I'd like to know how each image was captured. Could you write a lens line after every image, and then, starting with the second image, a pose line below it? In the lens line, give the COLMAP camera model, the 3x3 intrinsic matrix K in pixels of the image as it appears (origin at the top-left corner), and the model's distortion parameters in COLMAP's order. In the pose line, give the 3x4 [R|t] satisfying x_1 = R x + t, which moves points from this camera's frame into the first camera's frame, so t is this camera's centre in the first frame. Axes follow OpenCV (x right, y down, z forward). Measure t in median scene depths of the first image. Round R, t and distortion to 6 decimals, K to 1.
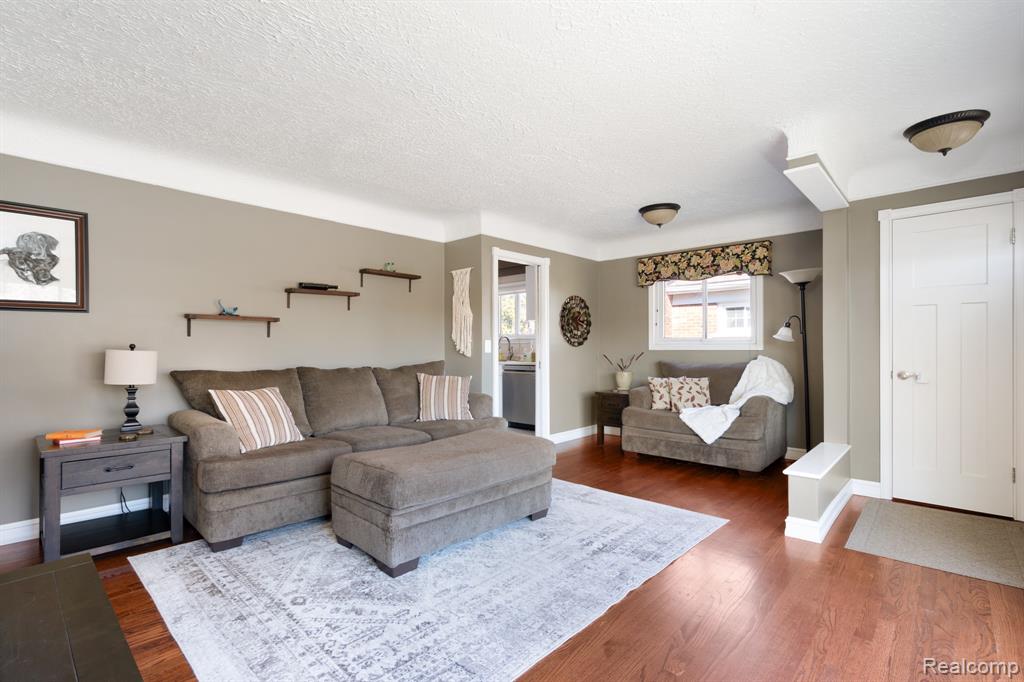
lens RADIAL K [[468.7, 0, 512.0], [0, 468.7, 341.0], [0, 0, 1]] dist [-0.003411, -0.000339]
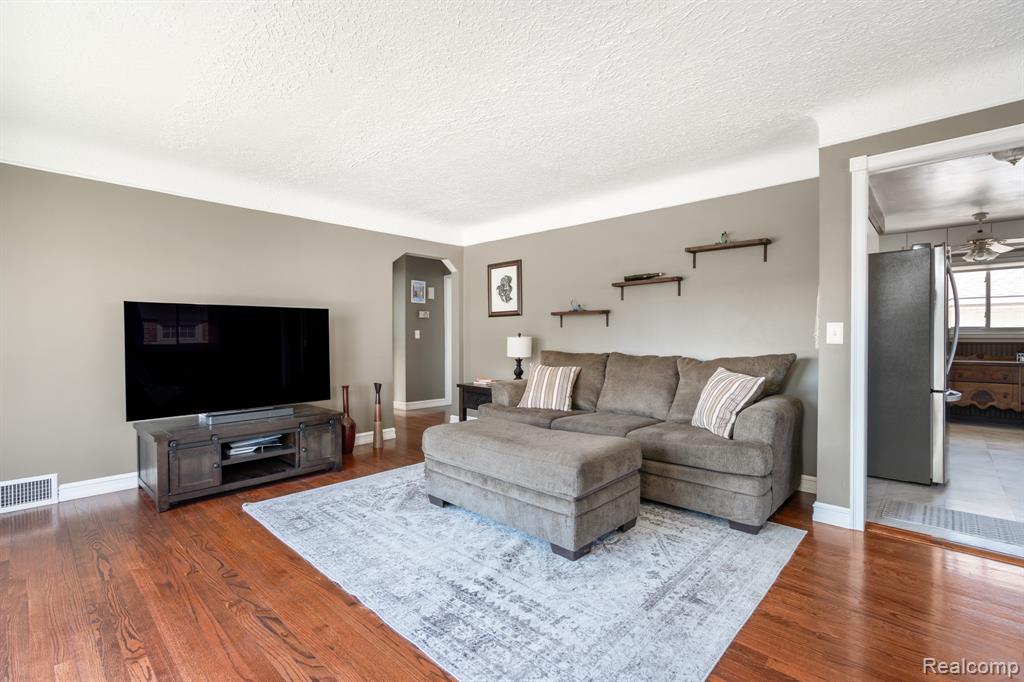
lens RADIAL K [[461.4, 0, 512.0], [0, 461.4, 341.0], [0, 0, 1]] dist [-0.002047, -0.000176]
pose [[0.008996, 0.013240, -0.999872, 0.826556], [0.015255, 0.999794, 0.013376, 0.011693], [0.999843, -0.015373, 0.008792, 0.926654]]
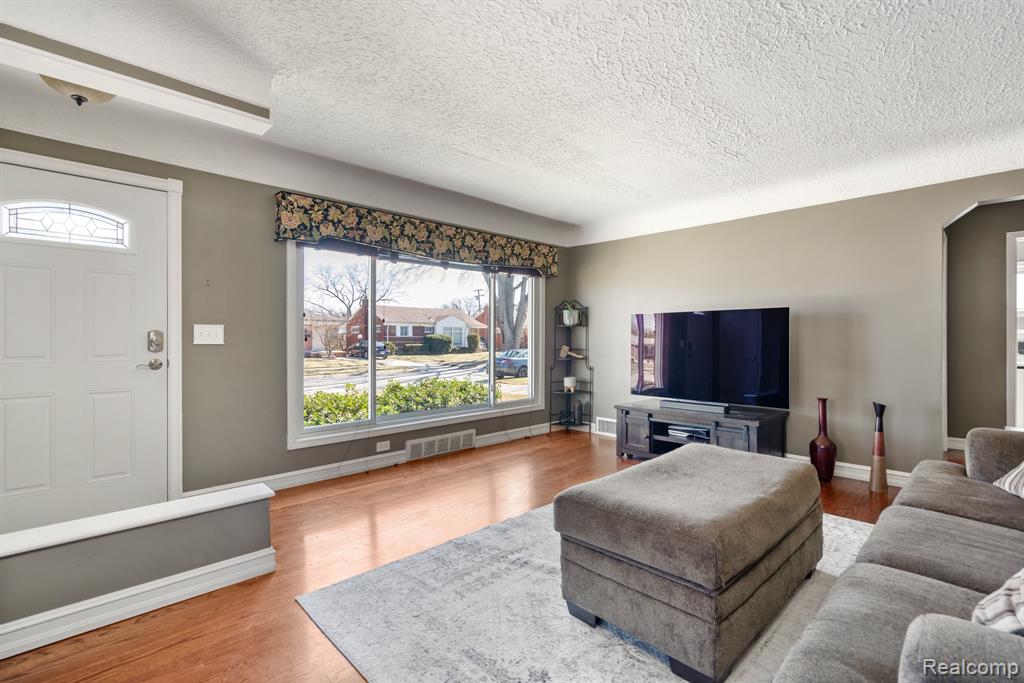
lens RADIAL K [[477.1, 0, 512.0], [0, 477.1, 341.5], [0, 0, 1]] dist [0.002789, 0.000133]
pose [[-0.998941, 0.001276, 0.045989, 0.123424], [0.001350, 0.999998, 0.001578, 0.013836], [-0.045987, 0.001638, -0.998941, 1.680281]]
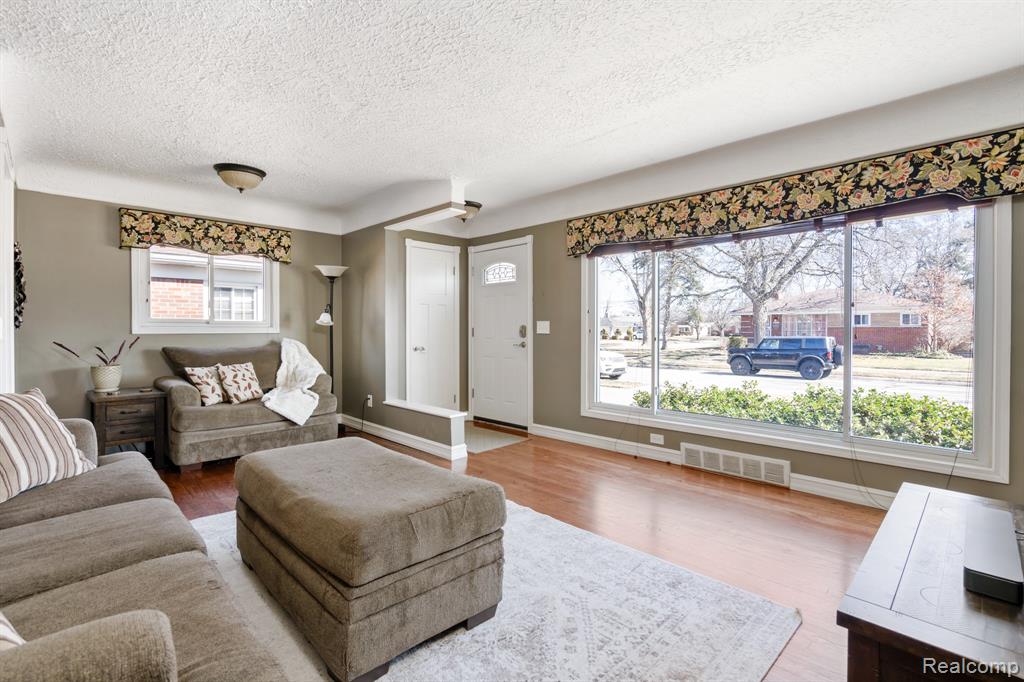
lens RADIAL K [[467.2, 0, 501.4], [0, 467.2, 335.4], [0, 0, 1]] dist [-0.019987, -0.000391]
pose [[0.057111, -0.008743, 0.998330, -0.780063], [-0.011836, 0.999885, 0.009434, 0.013932], [-0.998298, -0.012355, 0.057001, 0.710578]]
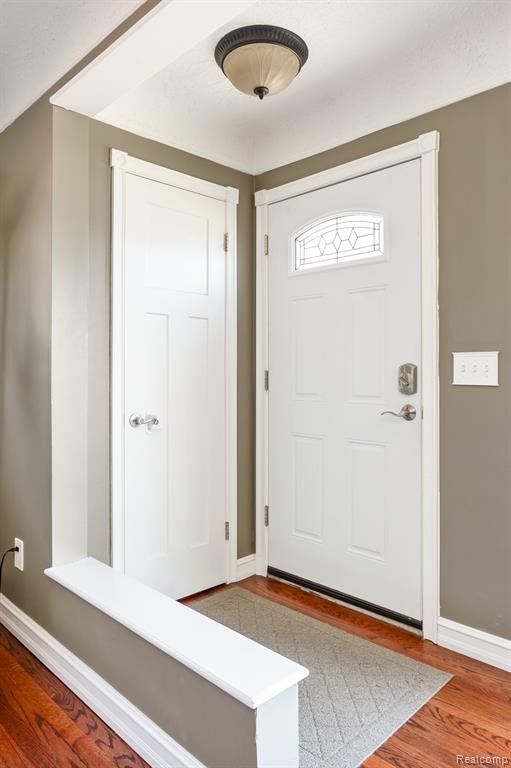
lens RADIAL K [[517.0, 0, 256.1], [0, 517.0, 365.0], [0, 0, 1]] dist [-0.002185, -0.000628]
pose [[0.030724, 0.016266, 0.999396, 0.158250], [-0.010823, 0.999814, -0.015940, 0.008093], [-0.999469, -0.010327, 0.030895, 0.923287]]
